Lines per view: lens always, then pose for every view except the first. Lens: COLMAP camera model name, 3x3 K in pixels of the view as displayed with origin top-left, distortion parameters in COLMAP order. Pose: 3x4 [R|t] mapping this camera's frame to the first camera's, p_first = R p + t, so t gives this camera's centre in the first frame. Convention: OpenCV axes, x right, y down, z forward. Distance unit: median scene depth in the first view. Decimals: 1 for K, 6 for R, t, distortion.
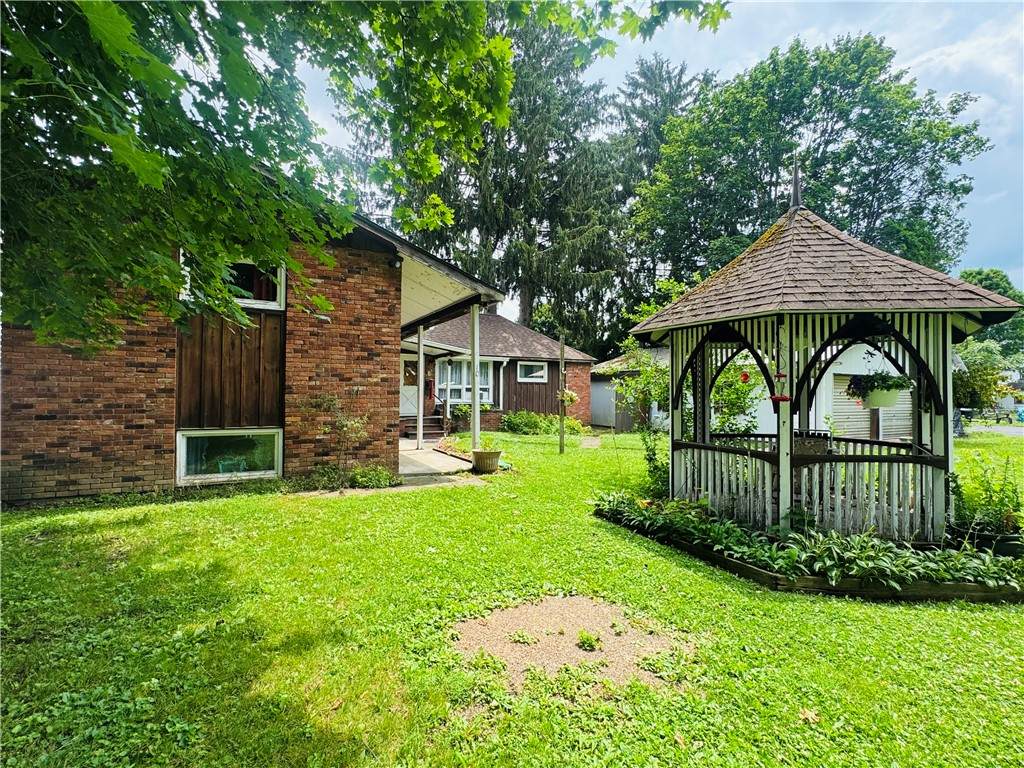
lens RADIAL K [[470.2, 0, 512.0], [0, 470.2, 384.0], [0, 0, 1]] dist [0.000025, -0.000002]
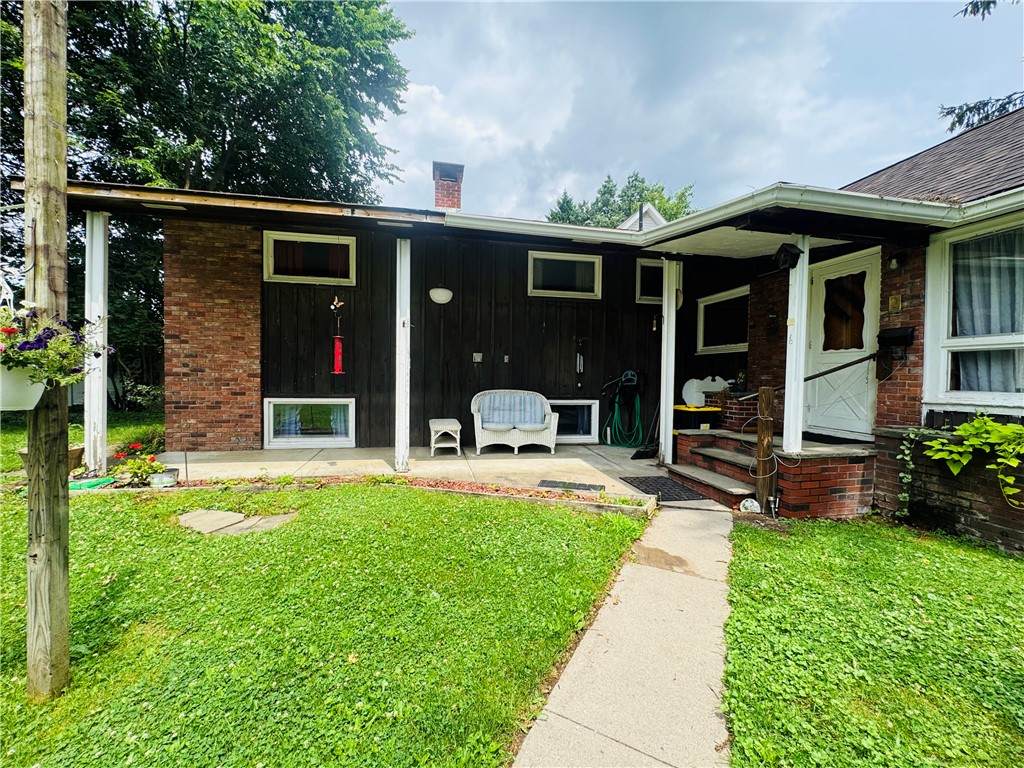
lens RADIAL K [[412.7, 0, 512.0], [0, 412.7, 384.0], [0, 0, 1]] dist [-0.001900, 0.000011]
pose [[-0.300869, 0.007755, -0.953634, 0.130388], [-0.003267, 0.999953, 0.009162, 0.024995], [0.953660, 0.005872, -0.300829, 0.799275]]
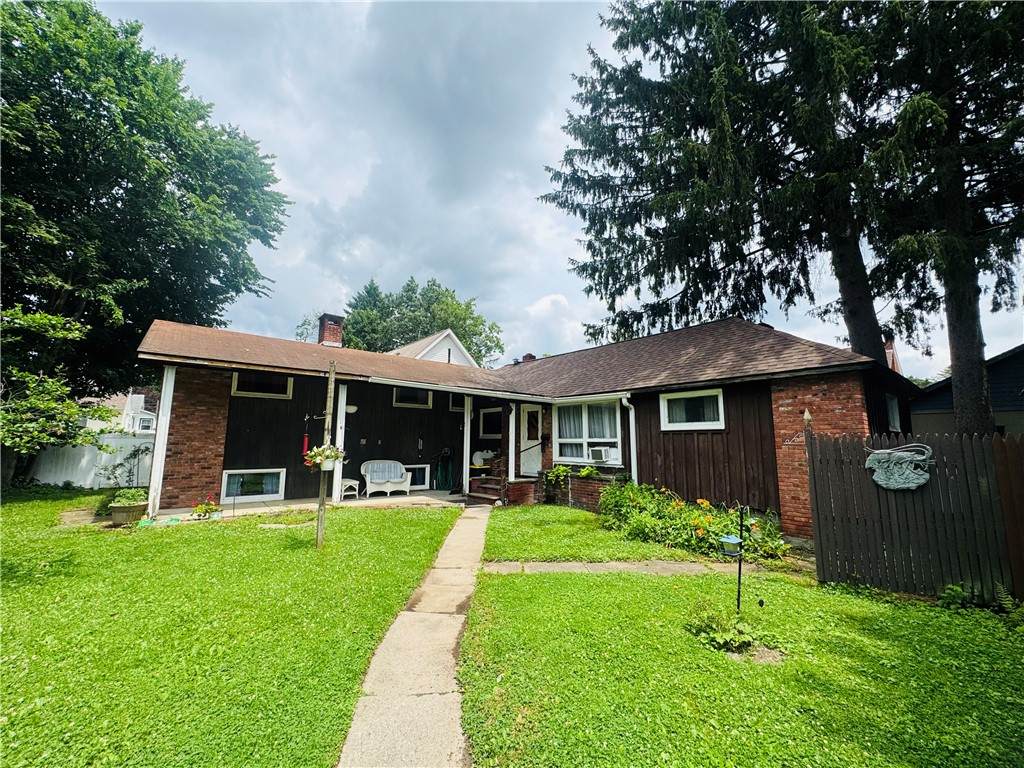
lens RADIAL K [[412.7, 0, 512.0], [0, 412.7, 384.0], [0, 0, 1]] dist [-0.001900, 0.000011]
pose [[0.192717, -0.143651, -0.970682, 0.477017], [0.008652, 0.989436, -0.144709, 0.010249], [0.981216, 0.019490, 0.191924, 0.758336]]
